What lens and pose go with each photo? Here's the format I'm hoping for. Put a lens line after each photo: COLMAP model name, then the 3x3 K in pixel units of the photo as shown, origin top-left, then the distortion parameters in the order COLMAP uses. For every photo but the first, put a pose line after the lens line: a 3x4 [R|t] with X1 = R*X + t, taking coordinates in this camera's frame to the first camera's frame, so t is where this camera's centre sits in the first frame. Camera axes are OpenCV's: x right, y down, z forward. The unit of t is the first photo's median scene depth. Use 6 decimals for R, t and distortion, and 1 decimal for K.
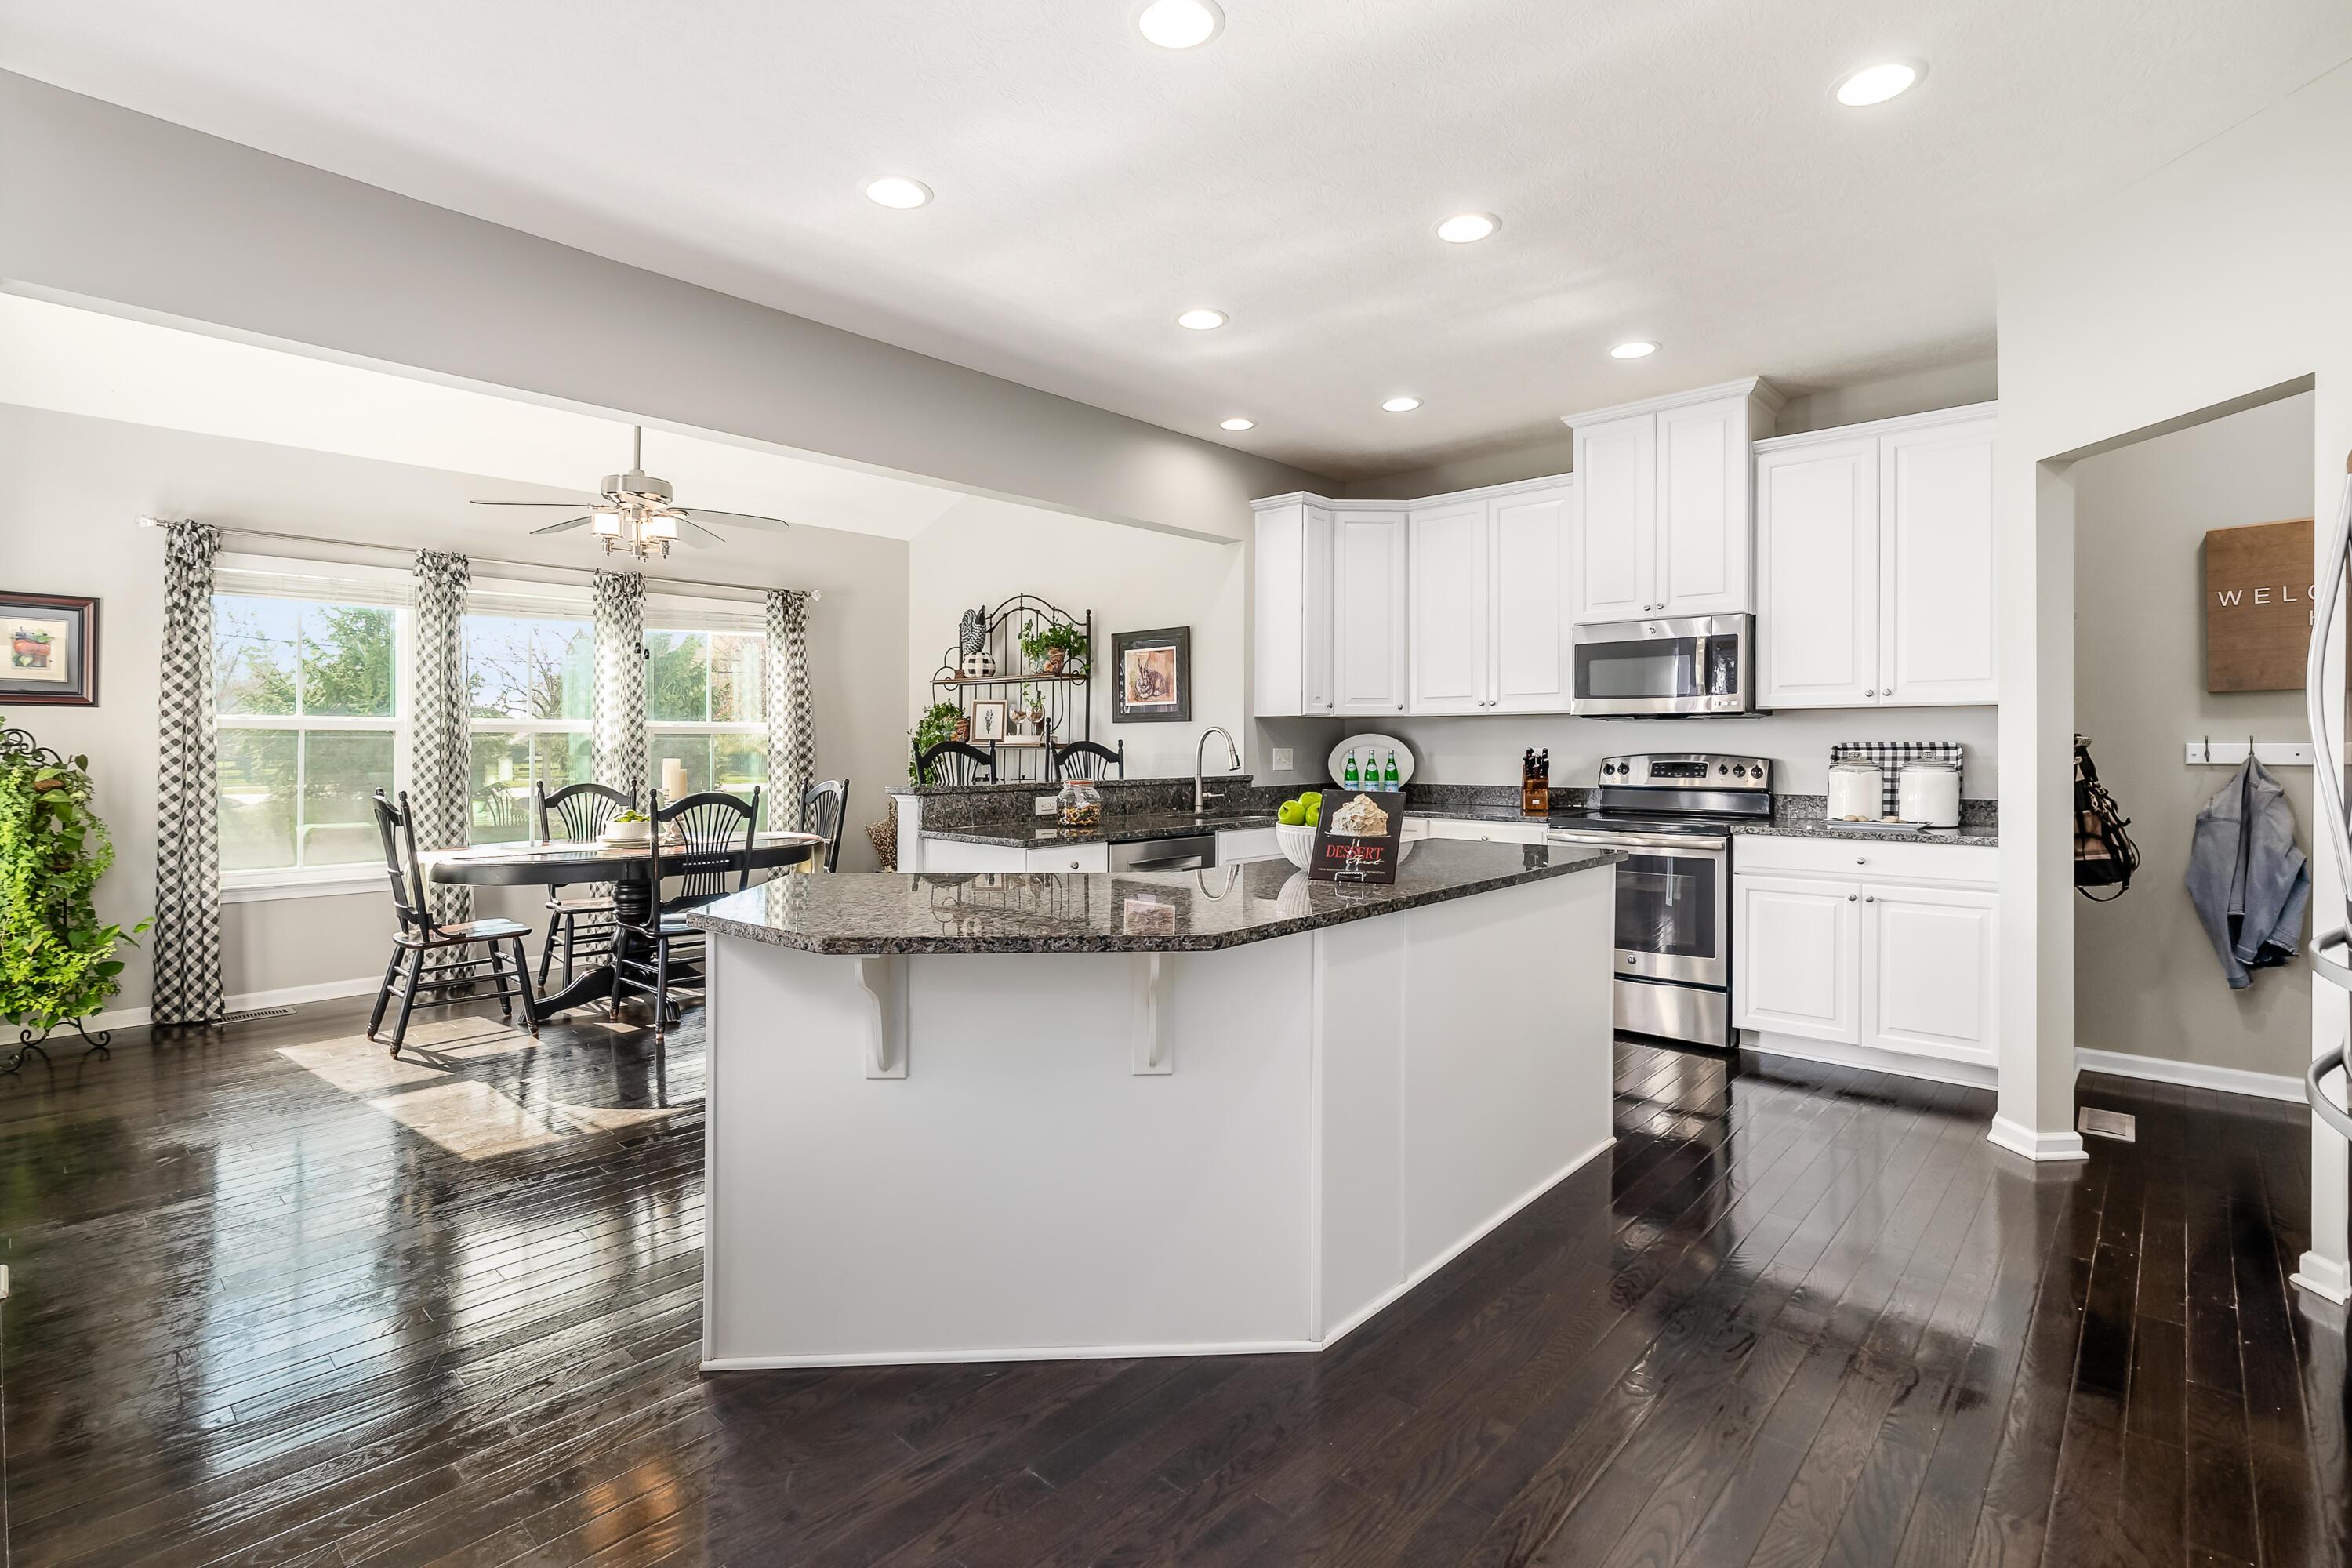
lens RADIAL K [[1121.3, 0, 1178.5], [0, 1121.3, 737.5], [0, 0, 1]] dist [-0.002641, -0.000495]
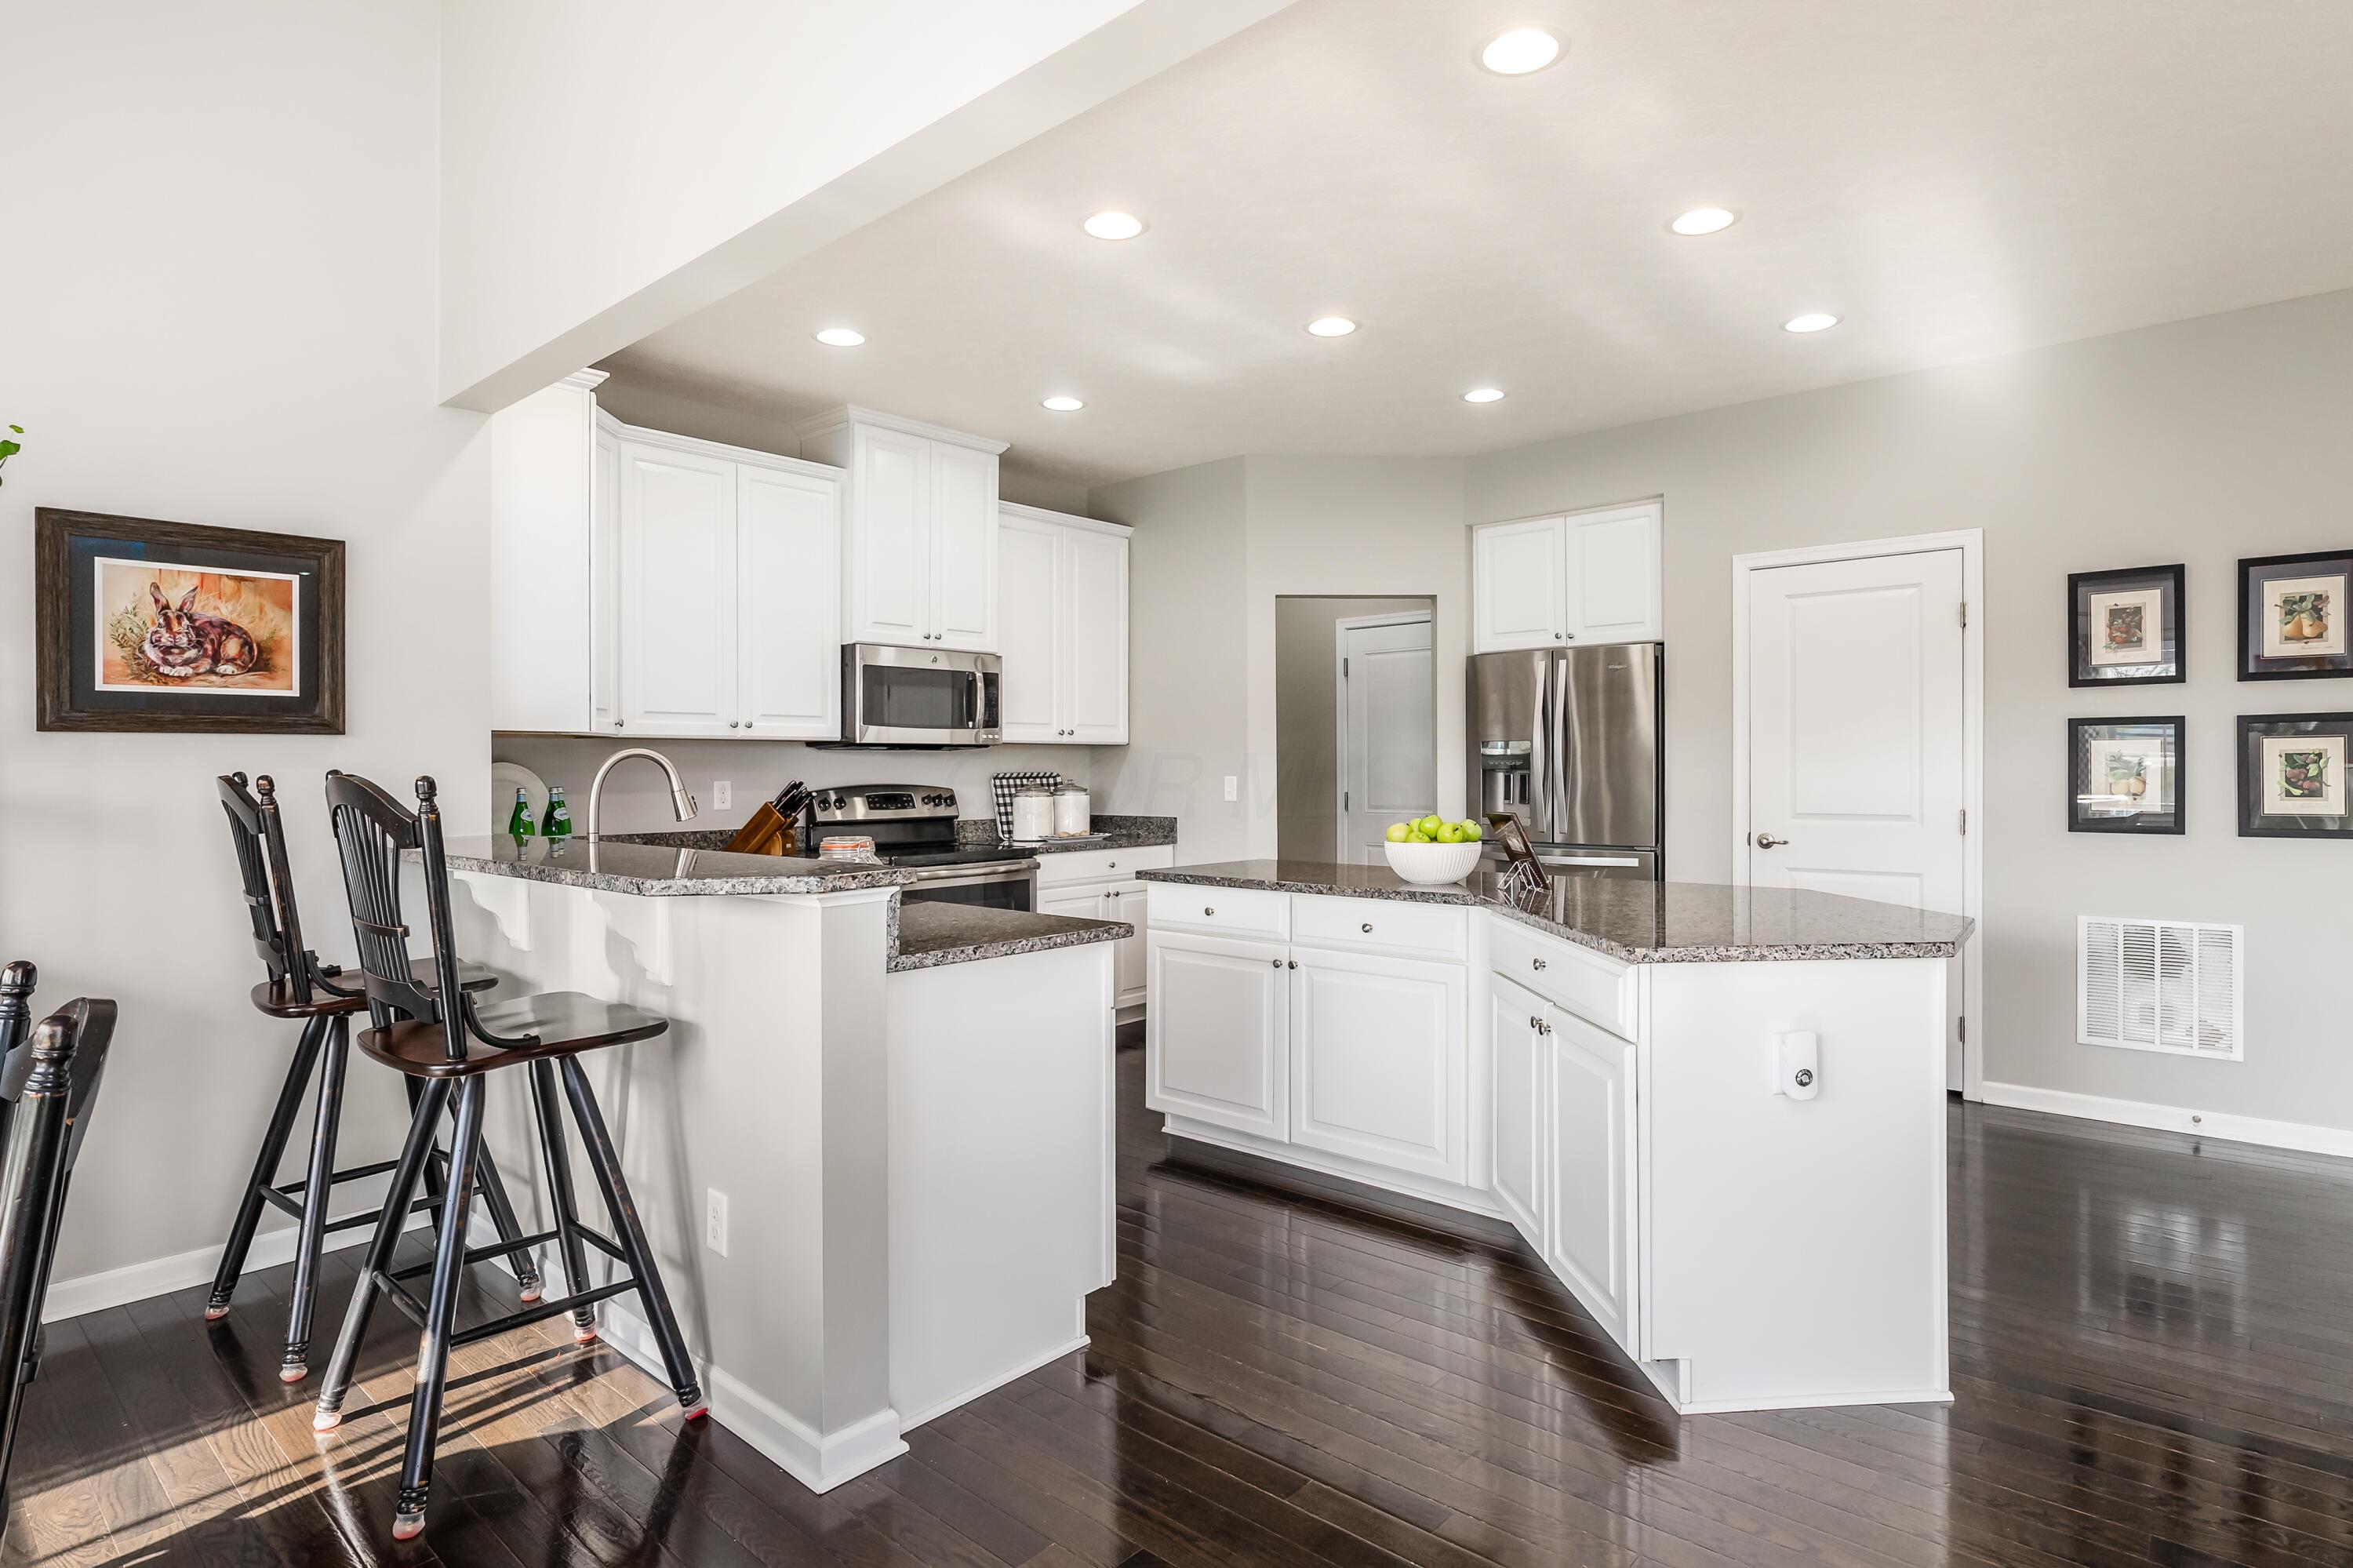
lens RADIAL K [[1227.5, 0, 1185.4], [0, 1227.5, 774.7], [0, 0, 1]] dist [0.000166, -0.001036]
pose [[-0.012695, -0.001300, 0.999919, -0.672899], [0.003467, 0.999993, 0.001345, 0.004950], [-0.999913, 0.003483, -0.012690, 0.803014]]
